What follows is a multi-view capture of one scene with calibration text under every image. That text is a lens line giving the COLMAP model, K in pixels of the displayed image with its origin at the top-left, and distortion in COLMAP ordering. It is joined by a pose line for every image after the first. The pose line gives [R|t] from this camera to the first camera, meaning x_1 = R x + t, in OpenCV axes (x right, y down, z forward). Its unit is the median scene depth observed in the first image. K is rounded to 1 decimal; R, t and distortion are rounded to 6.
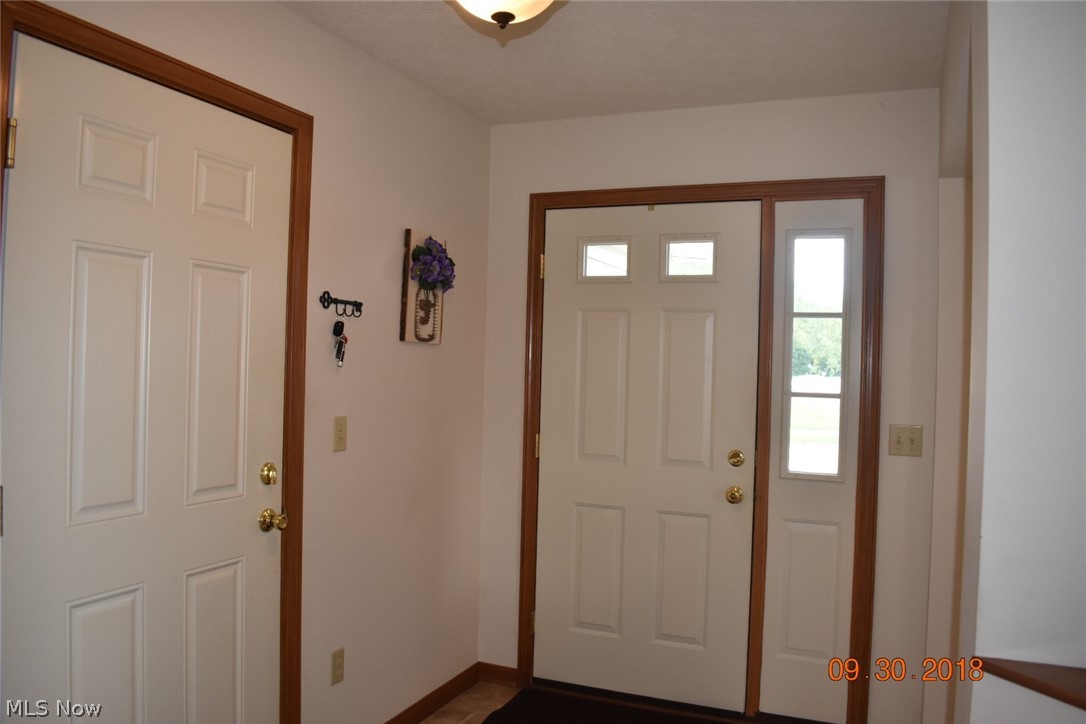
lens RADIAL K [[851.3, 0, 547.1], [0, 851.3, 363.0], [0, 0, 1]] dist [-0.094835, 0.006658]
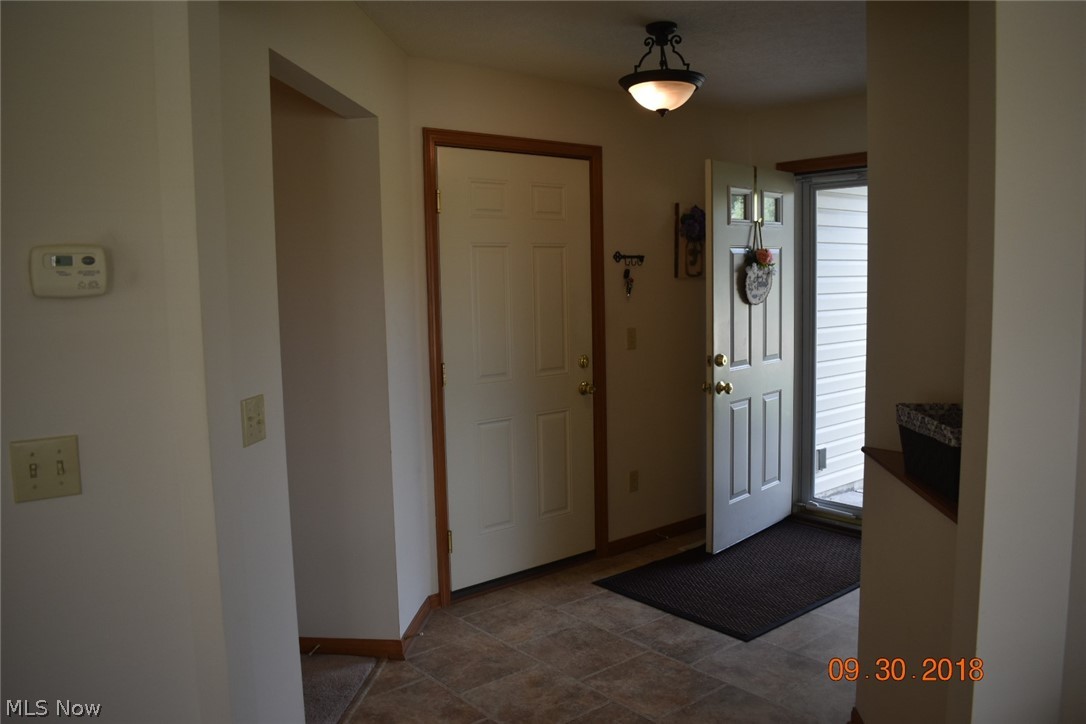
lens RADIAL K [[851.3, 0, 547.1], [0, 851.3, 363.0], [0, 0, 1]] dist [-0.094835, 0.006658]
pose [[0.883197, 0.000116, -0.469003, 0.375990], [0.046670, 0.995015, 0.088133, -0.020740], [0.466675, -0.099727, 0.878788, -0.511694]]
